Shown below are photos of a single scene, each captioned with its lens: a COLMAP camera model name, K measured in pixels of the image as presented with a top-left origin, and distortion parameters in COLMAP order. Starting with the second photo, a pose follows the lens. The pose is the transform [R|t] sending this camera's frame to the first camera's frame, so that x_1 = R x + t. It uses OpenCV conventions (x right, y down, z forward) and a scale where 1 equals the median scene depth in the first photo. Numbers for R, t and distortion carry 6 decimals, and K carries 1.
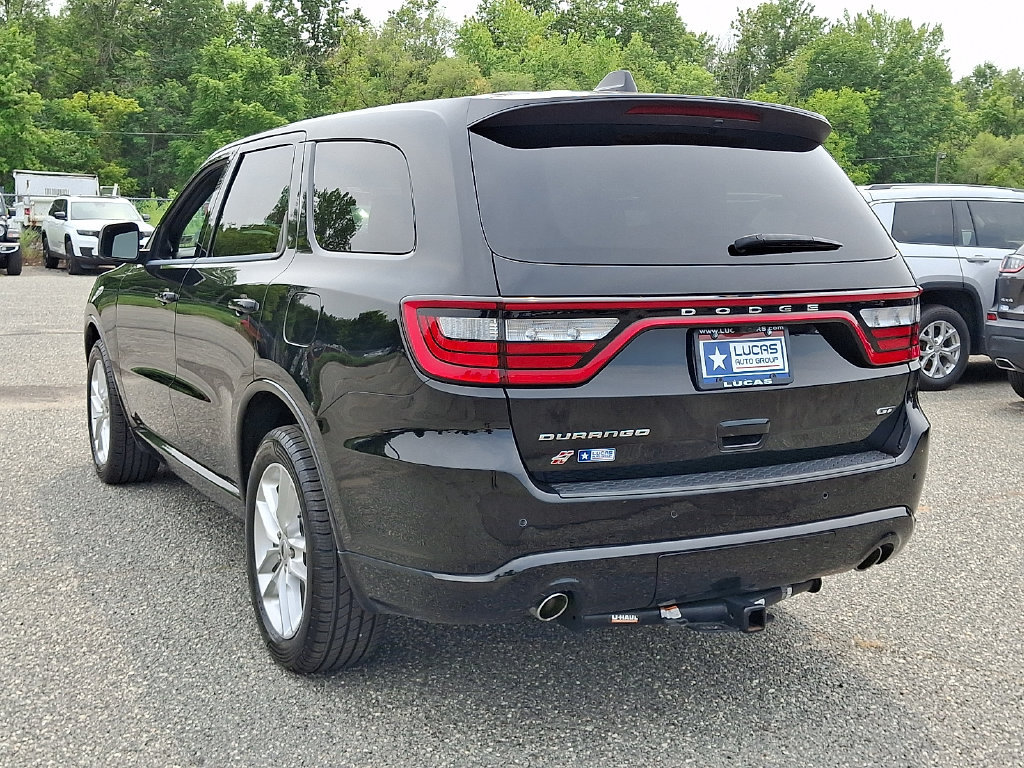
lens RADIAL K [[1248.7, 0, 512.0], [0, 1248.7, 384.0], [0, 0, 1]] dist [0.191855, -0.514019]
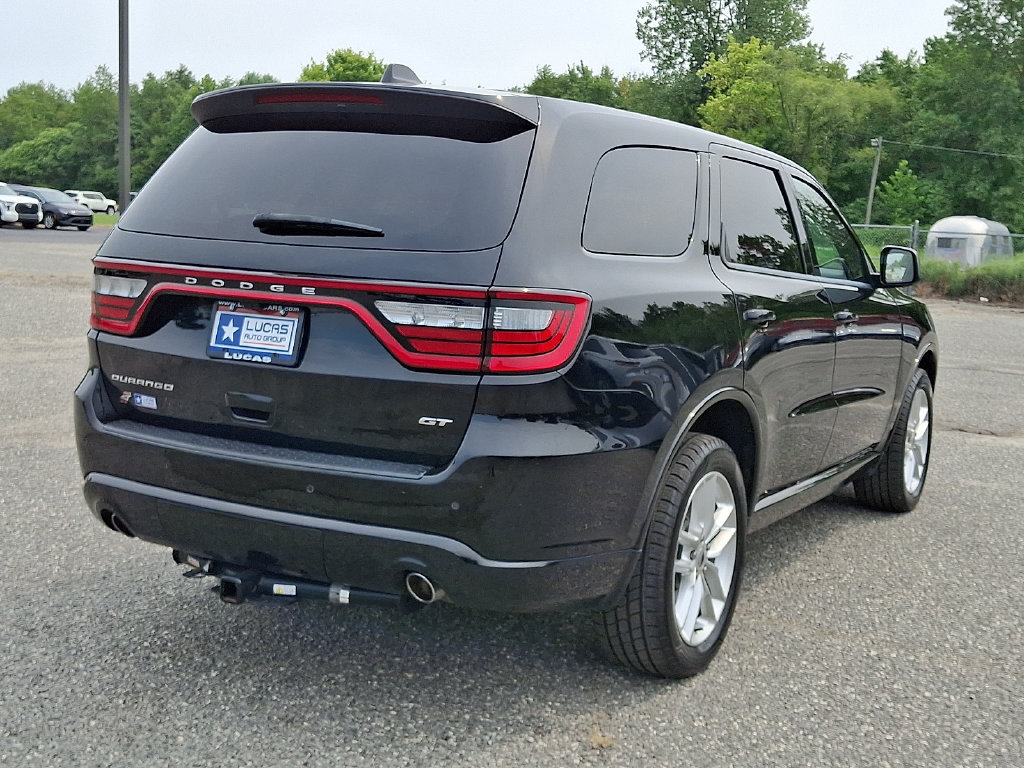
lens RADIAL K [[1248.7, 0, 512.0], [0, 1248.7, 384.0], [0, 0, 1]] dist [0.191855, -0.514019]
pose [[0.537958, 0.117985, -0.834674, 1.078402], [-0.153138, 0.987359, 0.040868, -0.050562], [0.828945, 0.105836, 0.549226, 0.578840]]
